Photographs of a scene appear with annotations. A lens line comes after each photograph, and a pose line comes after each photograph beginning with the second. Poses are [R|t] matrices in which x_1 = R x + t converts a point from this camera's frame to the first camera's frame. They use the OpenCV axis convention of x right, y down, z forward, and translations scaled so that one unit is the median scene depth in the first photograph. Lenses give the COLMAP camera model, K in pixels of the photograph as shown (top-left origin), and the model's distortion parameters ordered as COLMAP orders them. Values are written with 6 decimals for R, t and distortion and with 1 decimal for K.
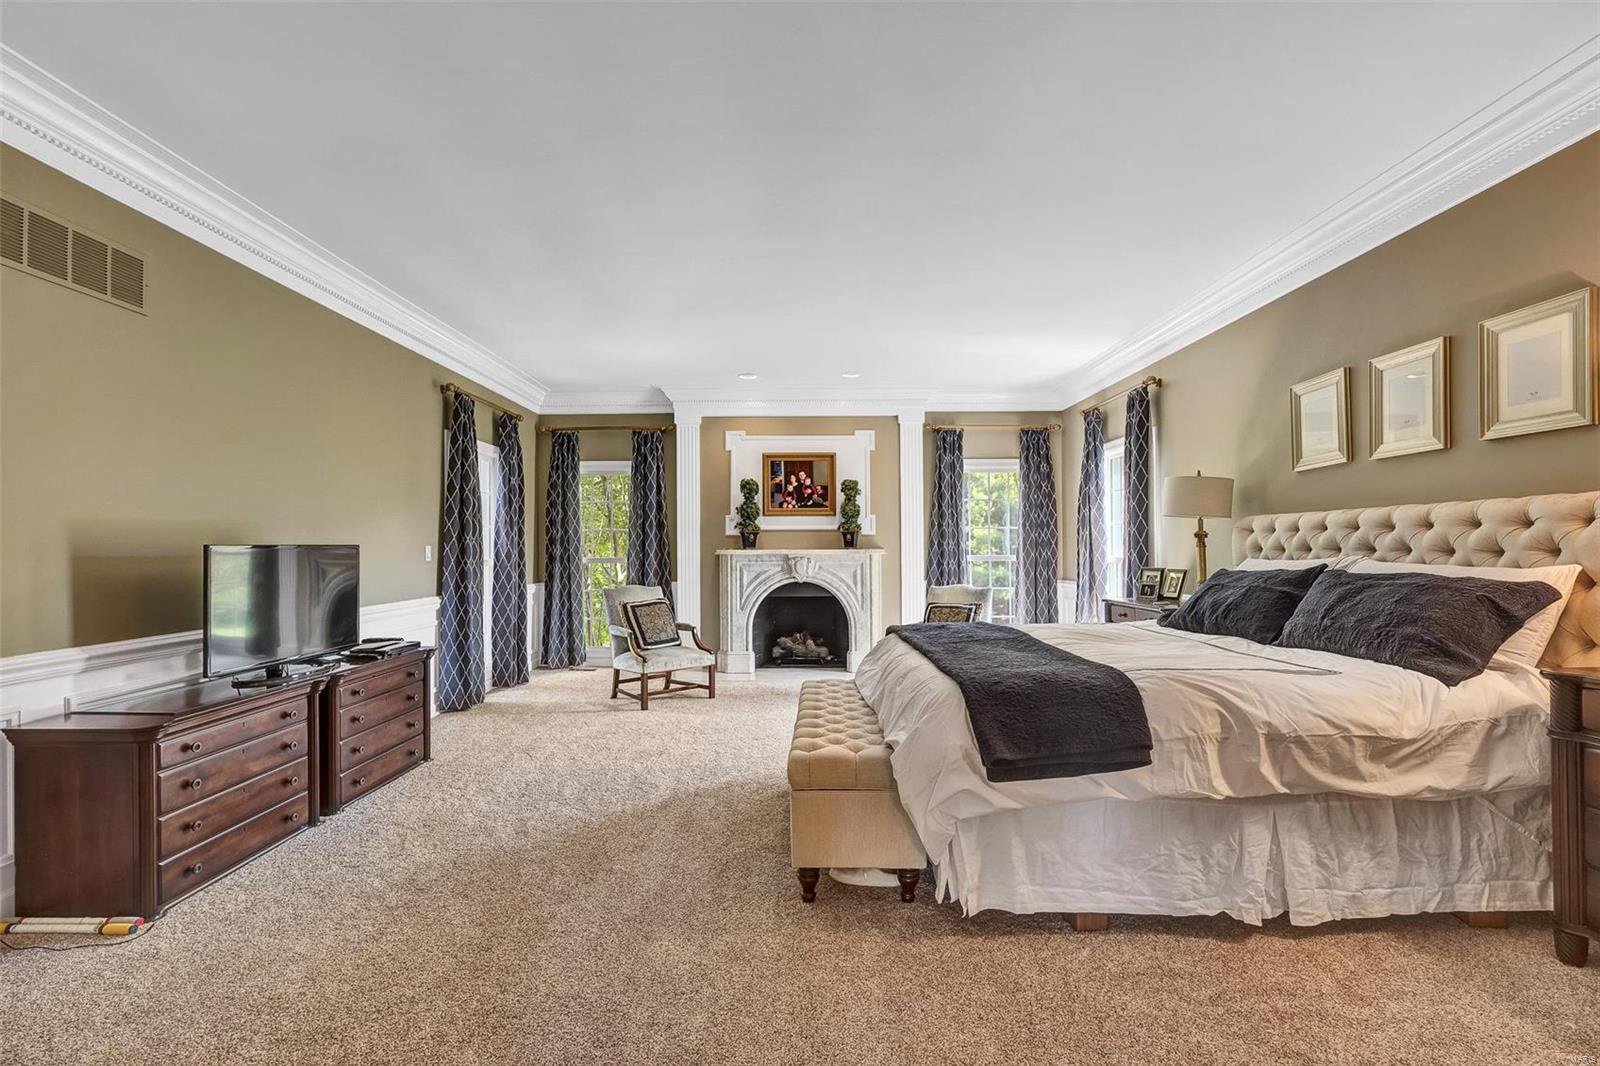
lens RADIAL K [[710.2, 0, 789.3], [0, 710.2, 540.6], [0, 0, 1]] dist [-0.004147, -0.000370]
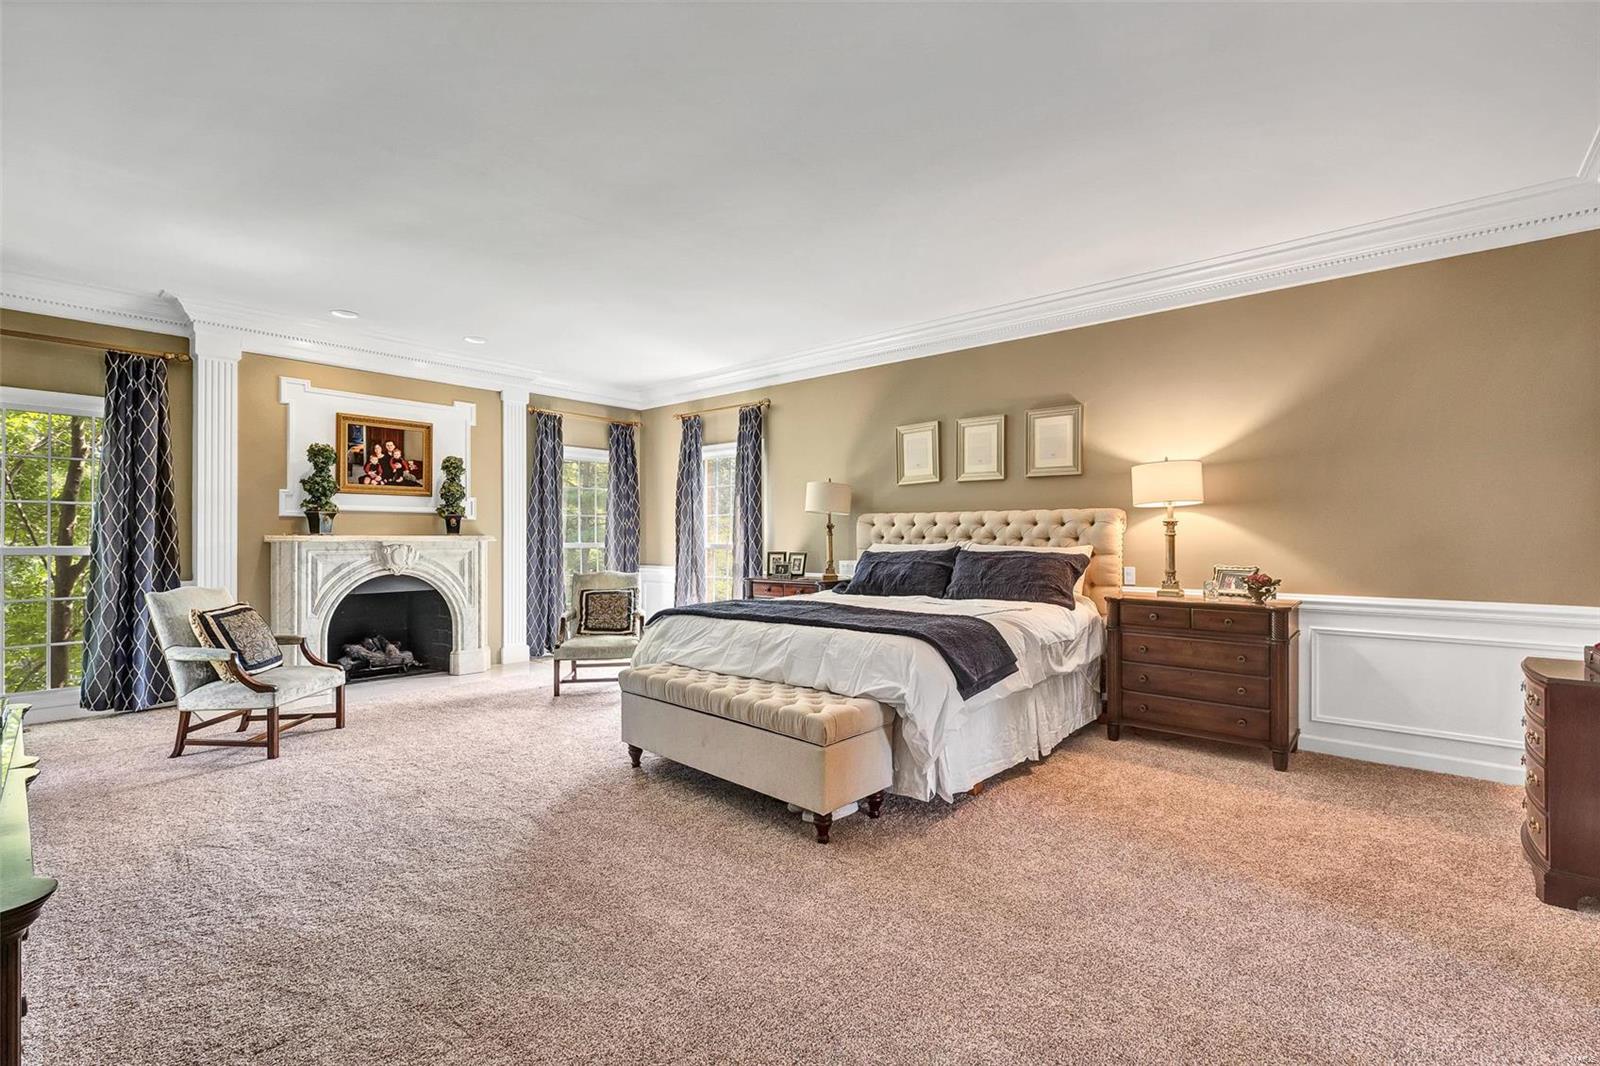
lens RADIAL K [[716.7, 0, 794.9], [0, 716.7, 531.7], [0, 0, 1]] dist [-0.006759, 0.000302]
pose [[0.655123, 0.010046, 0.755455, -0.305382], [-0.013091, 0.999912, -0.001944, 0.003527], [-0.755409, -0.008616, 0.655197, 0.098912]]
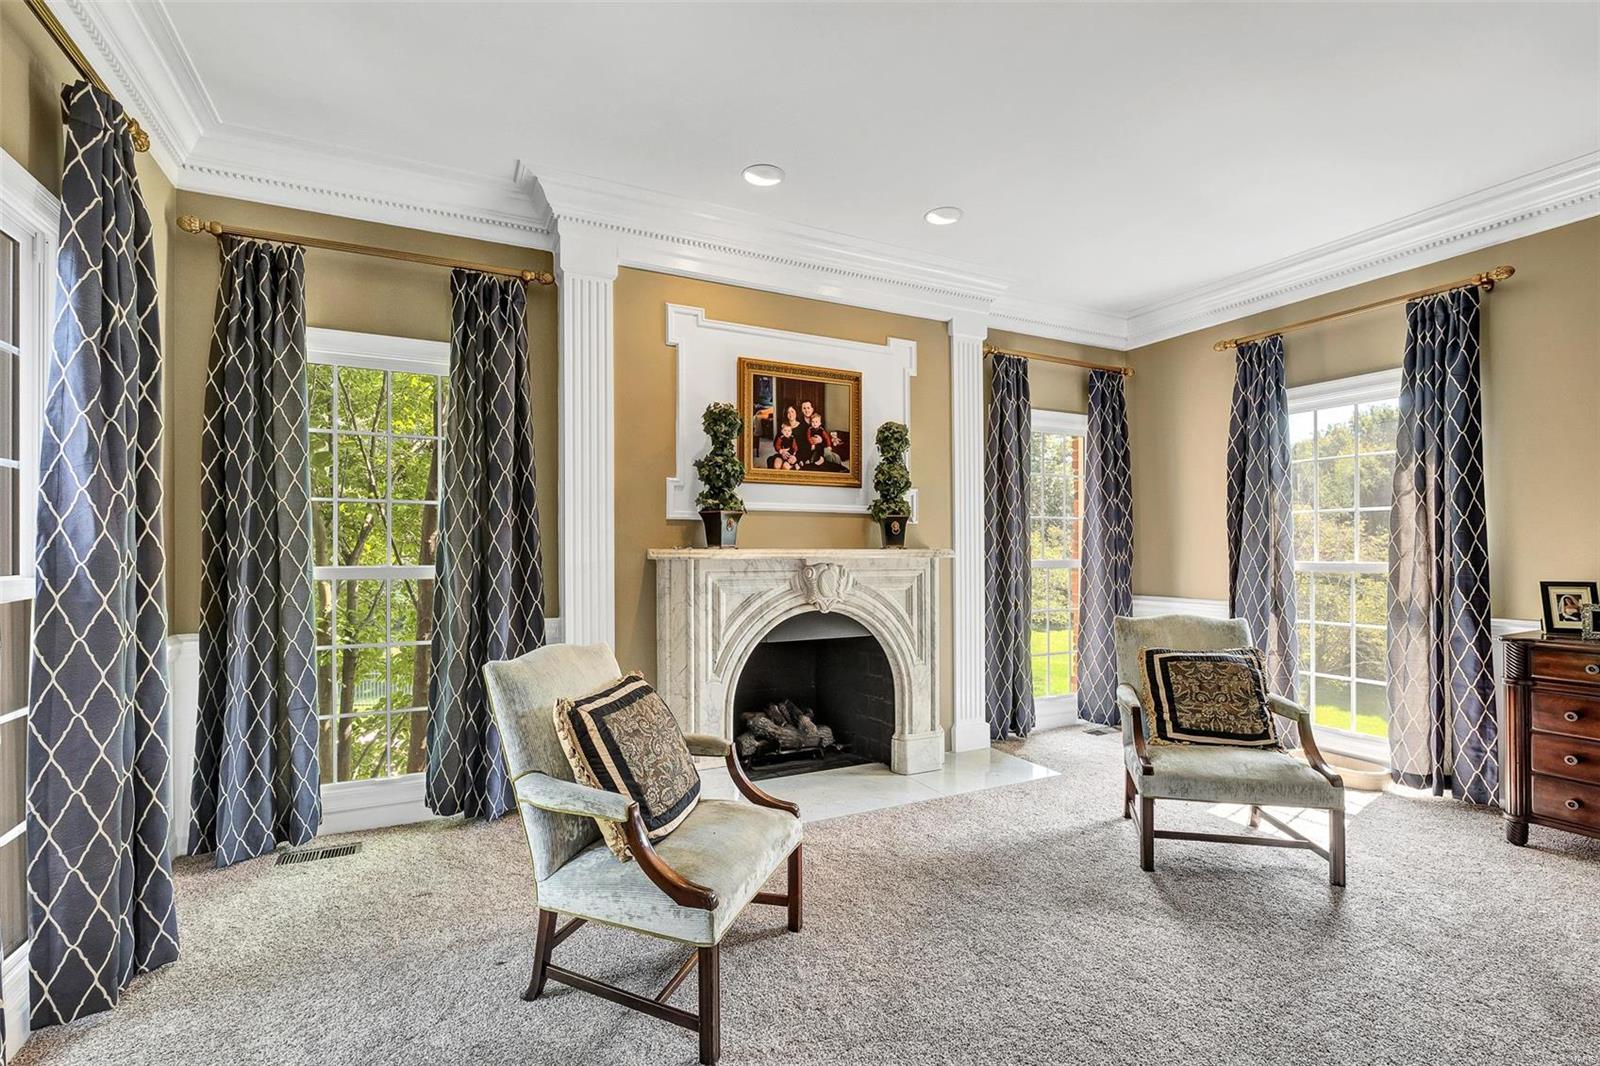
lens RADIAL K [[728.8, 0, 782.4], [0, 728.8, 550.6], [0, 0, 1]] dist [-0.003952, 0.000044]
pose [[0.899578, 0.003549, 0.436747, -0.237957], [-0.008264, 0.999926, 0.008896, 0.009099], [-0.436683, -0.011612, 0.899541, 0.526917]]
